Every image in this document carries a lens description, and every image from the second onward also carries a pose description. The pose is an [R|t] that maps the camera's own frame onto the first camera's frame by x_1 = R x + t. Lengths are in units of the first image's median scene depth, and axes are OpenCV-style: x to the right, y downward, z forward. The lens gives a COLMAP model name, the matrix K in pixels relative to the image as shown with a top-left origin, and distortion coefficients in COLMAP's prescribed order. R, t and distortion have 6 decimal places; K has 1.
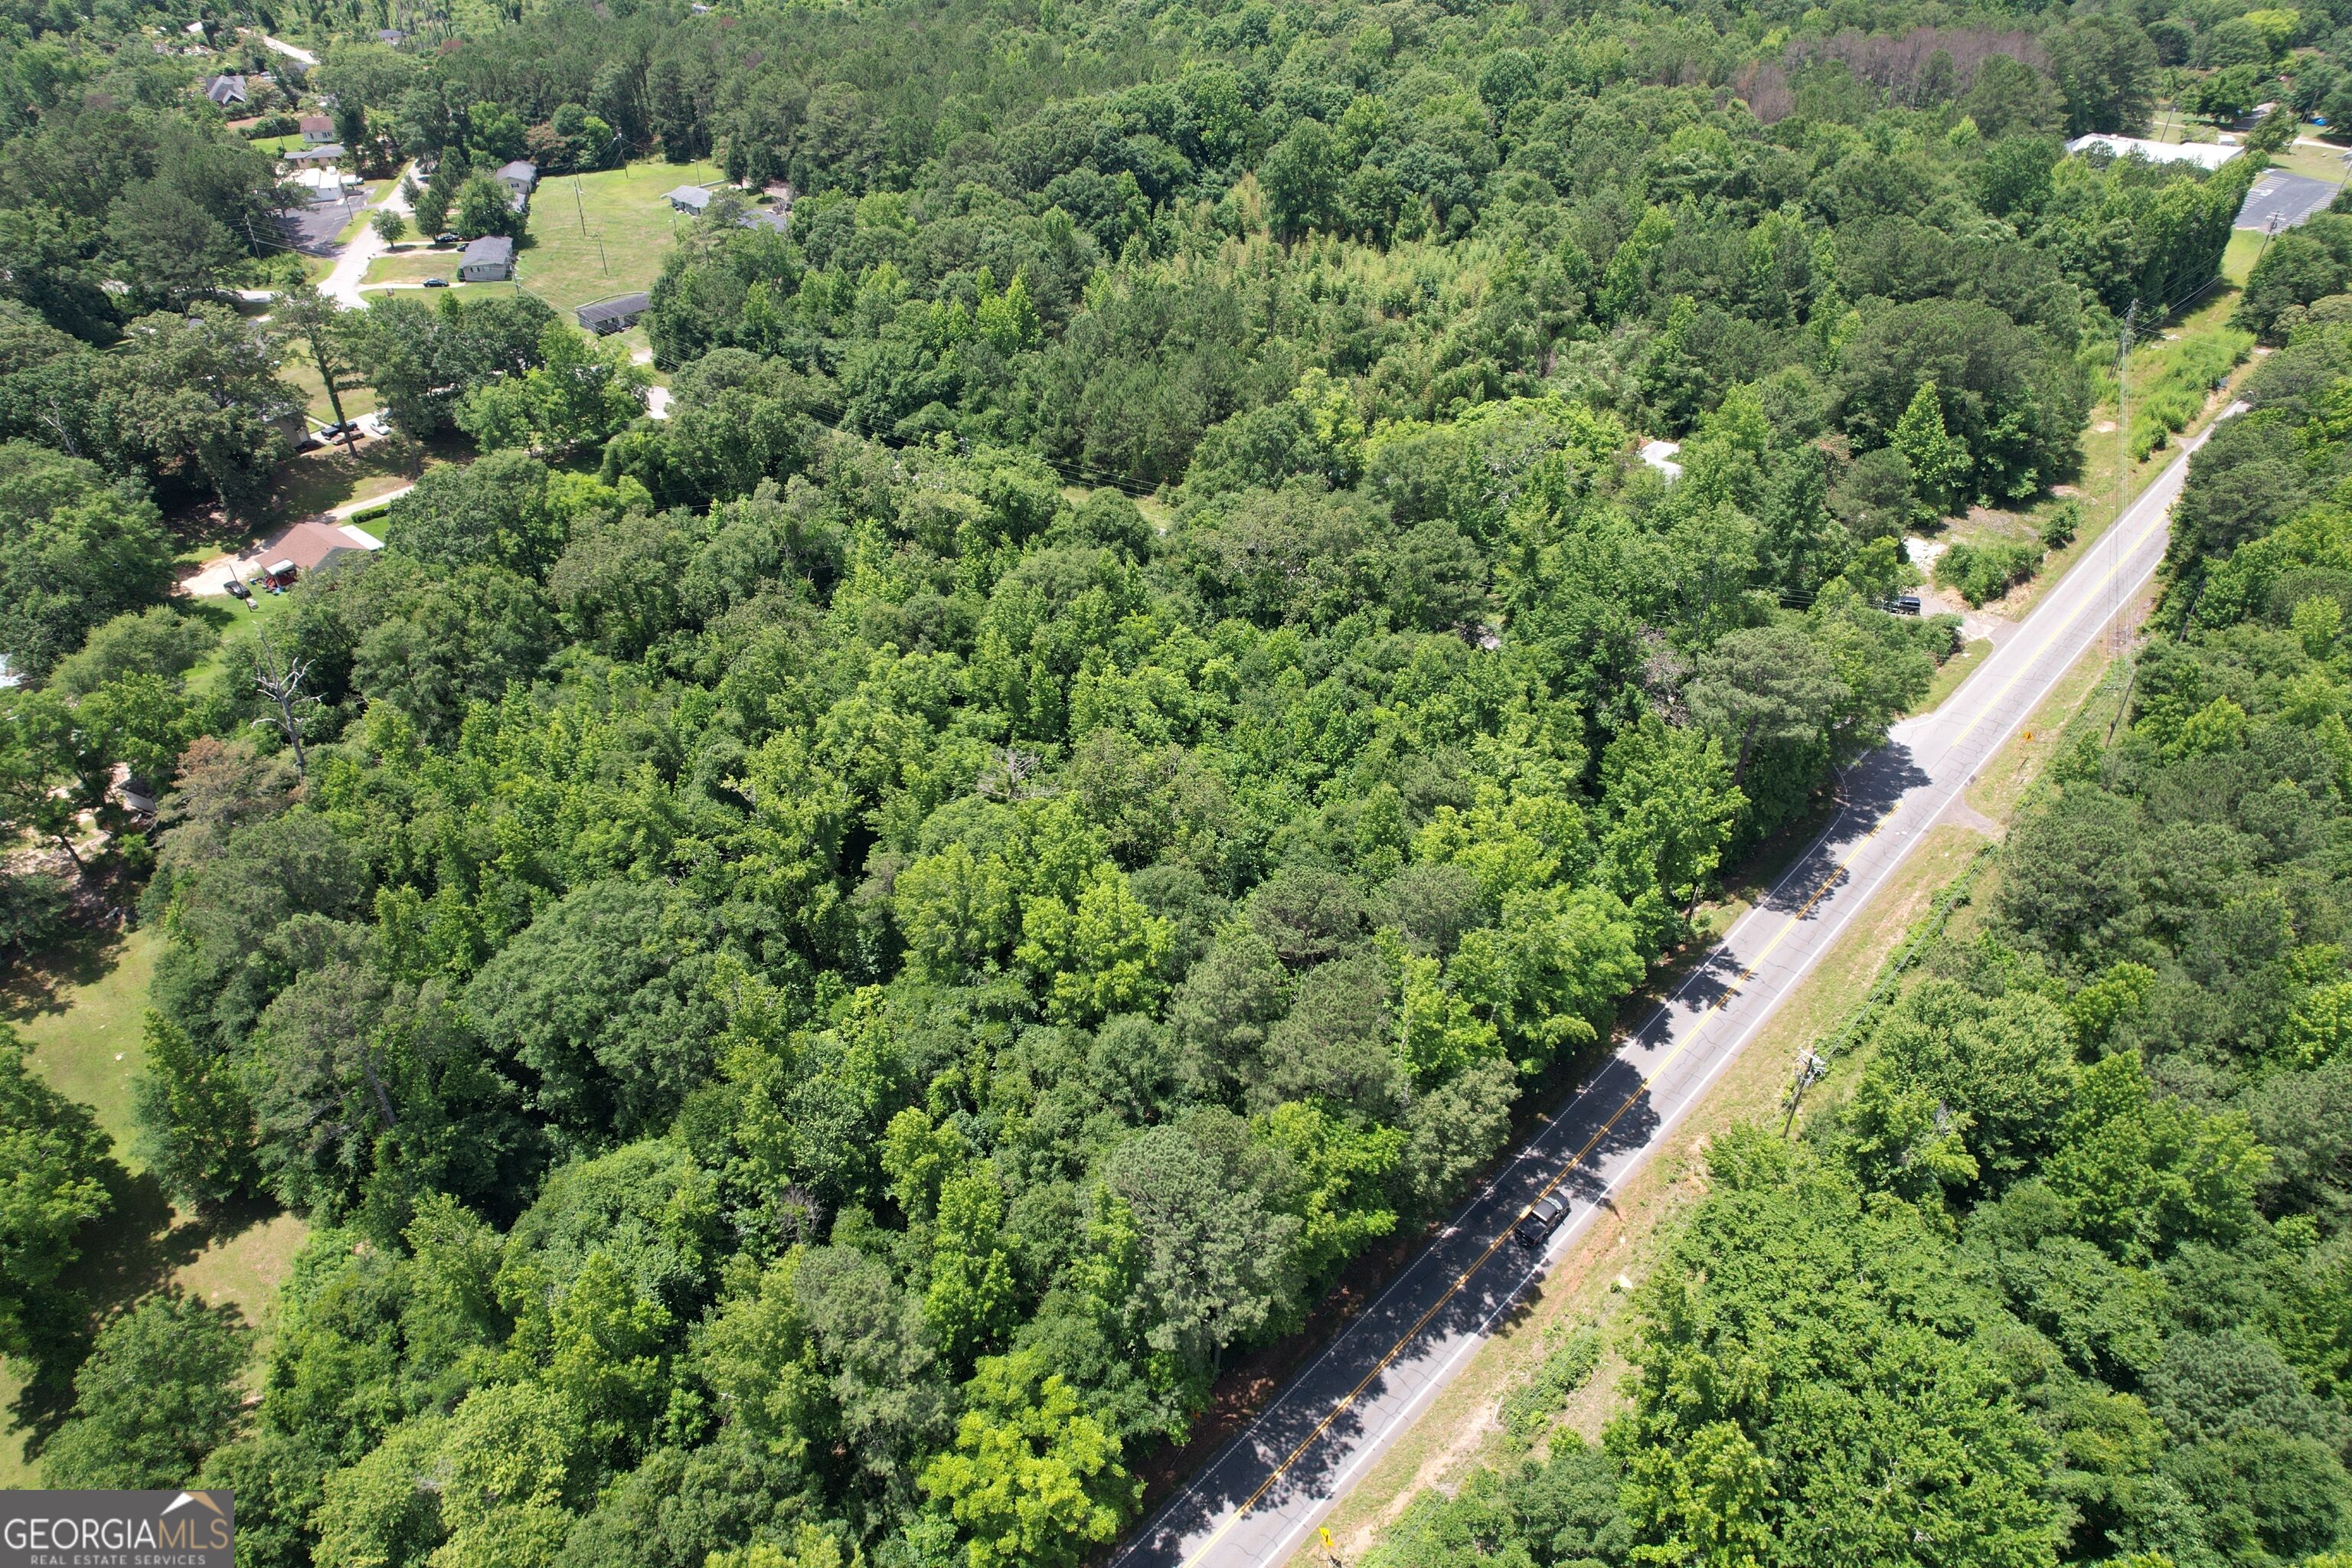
lens RADIAL K [[1511.5, 0, 1182.5], [0, 1511.5, 780.3], [0, 0, 1]] dist [-0.077518, 0.072195]
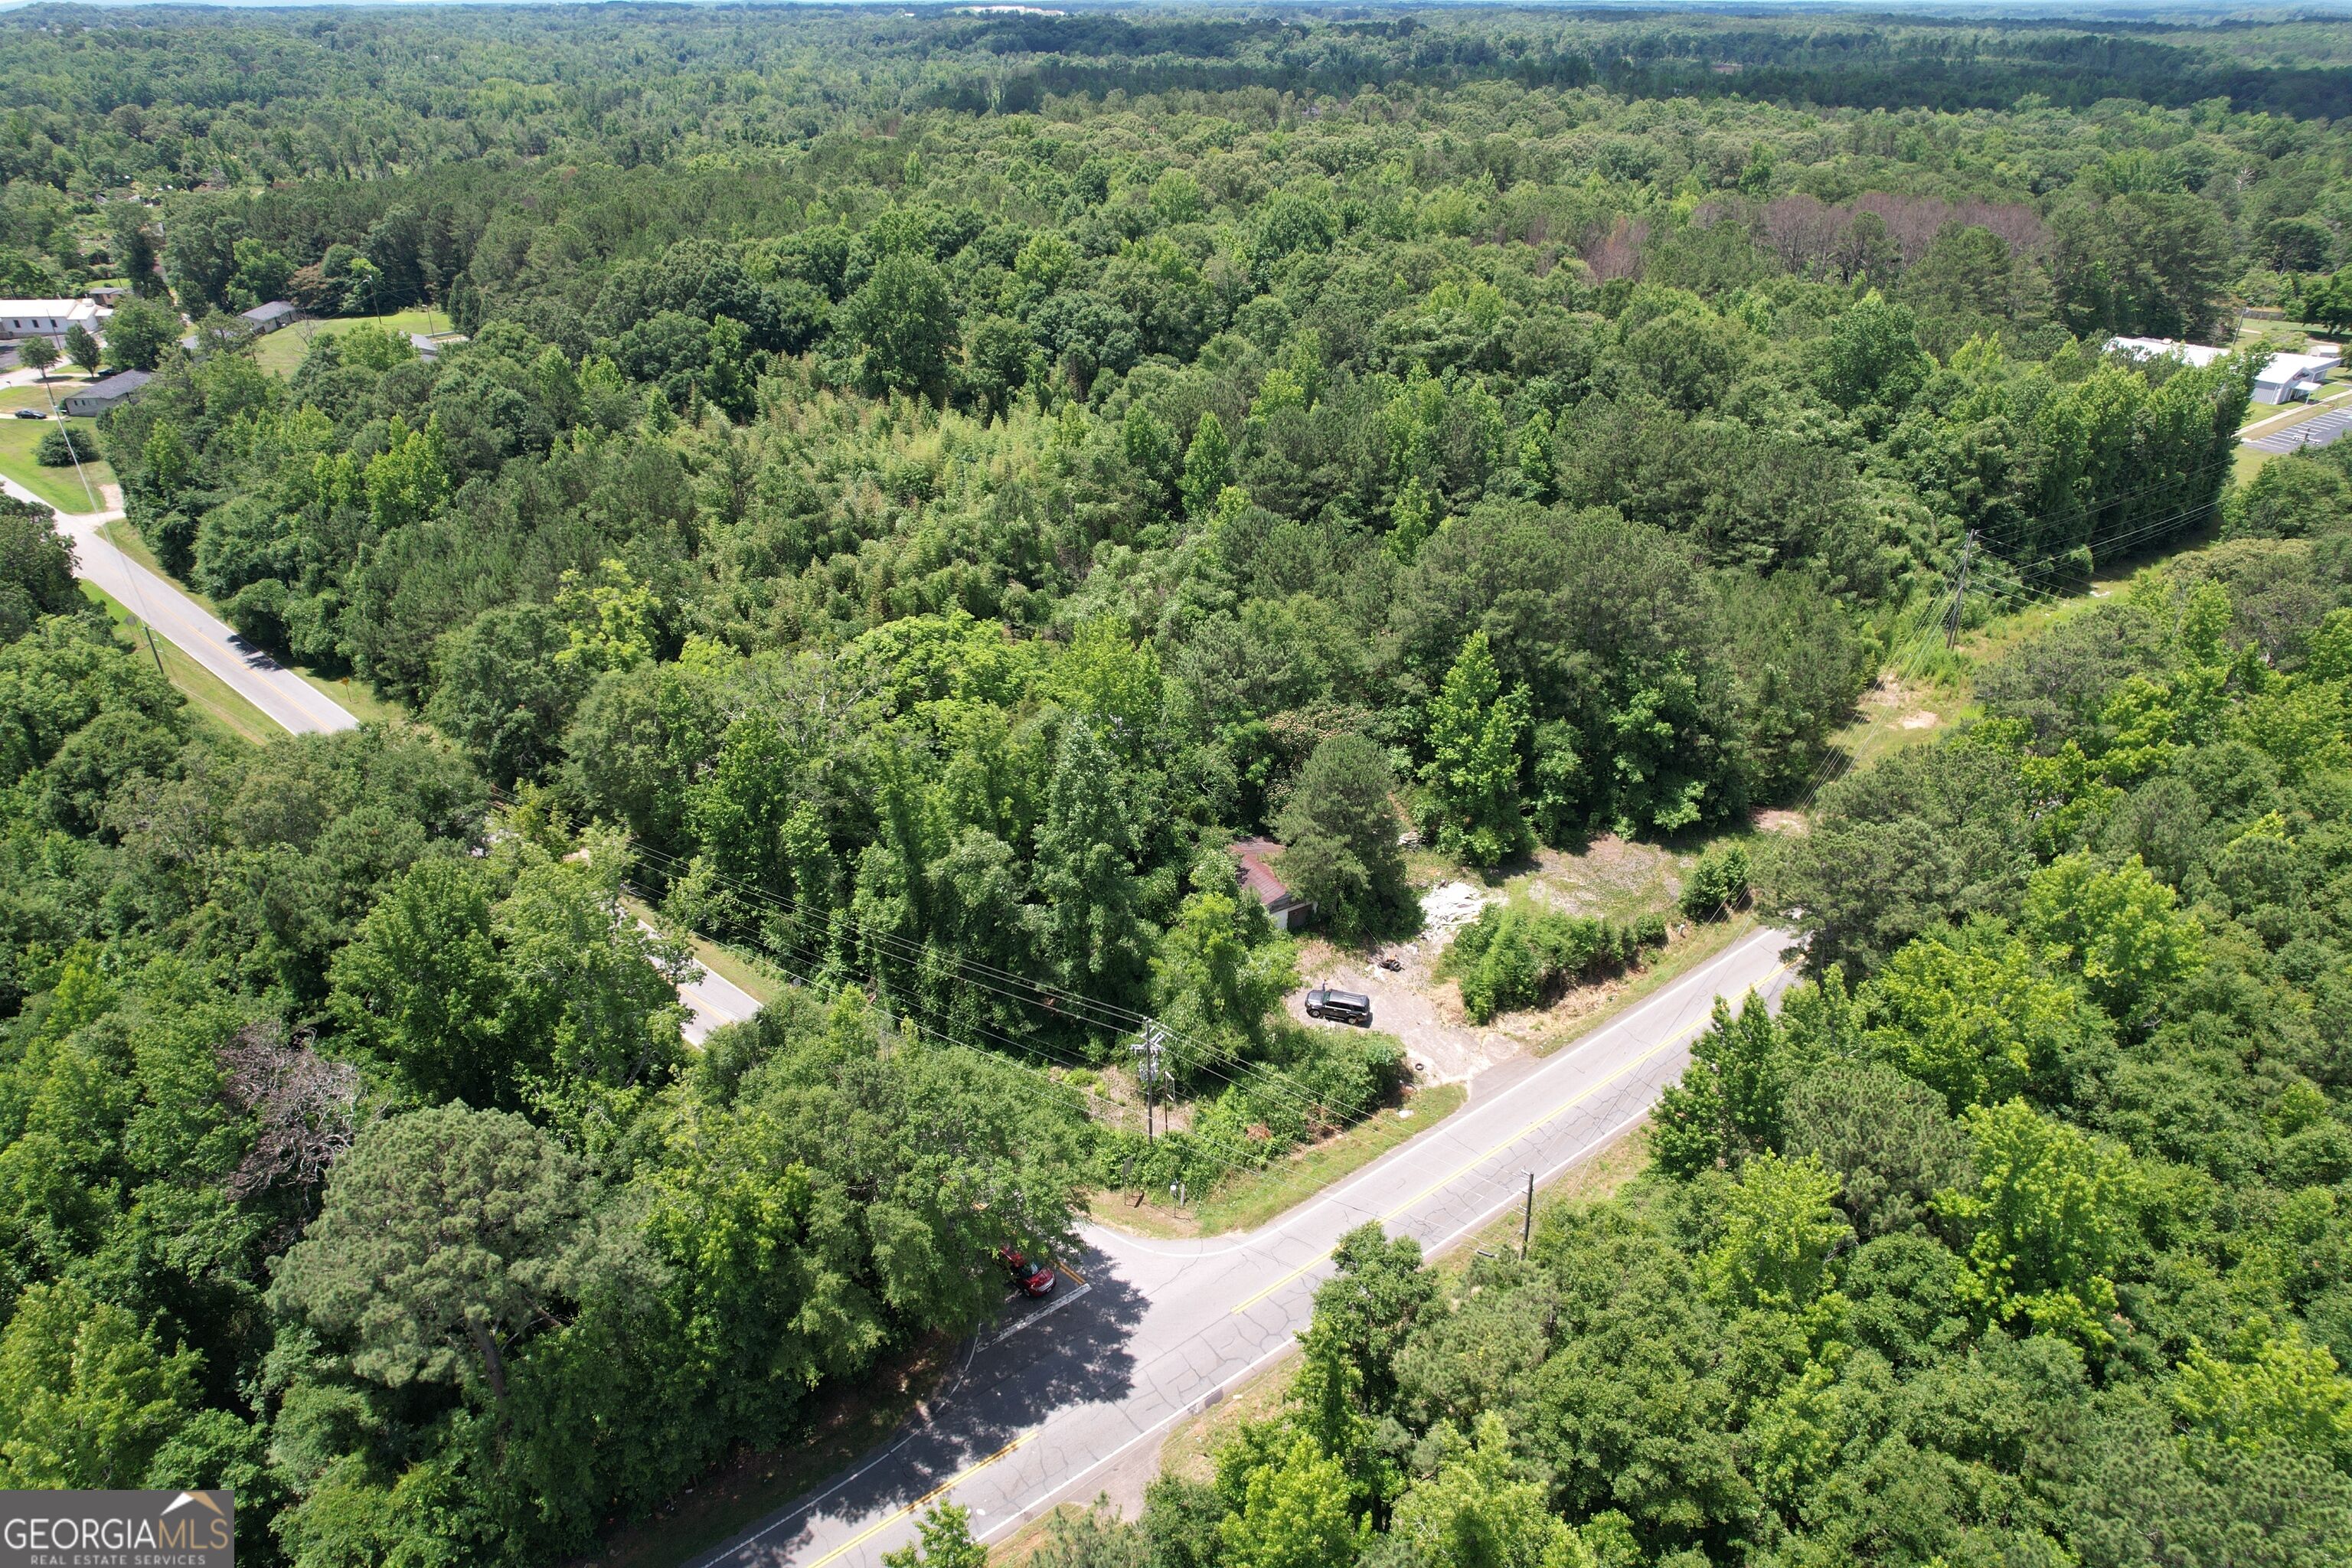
lens RADIAL K [[1511.5, 0, 1182.5], [0, 1511.5, 780.3], [0, 0, 1]] dist [-0.077518, 0.072195]
pose [[0.985919, 0.080890, -0.146355, 0.401344], [-0.099372, 0.987328, -0.123725, -0.100586], [0.134492, 0.136527, 0.981464, 0.325904]]
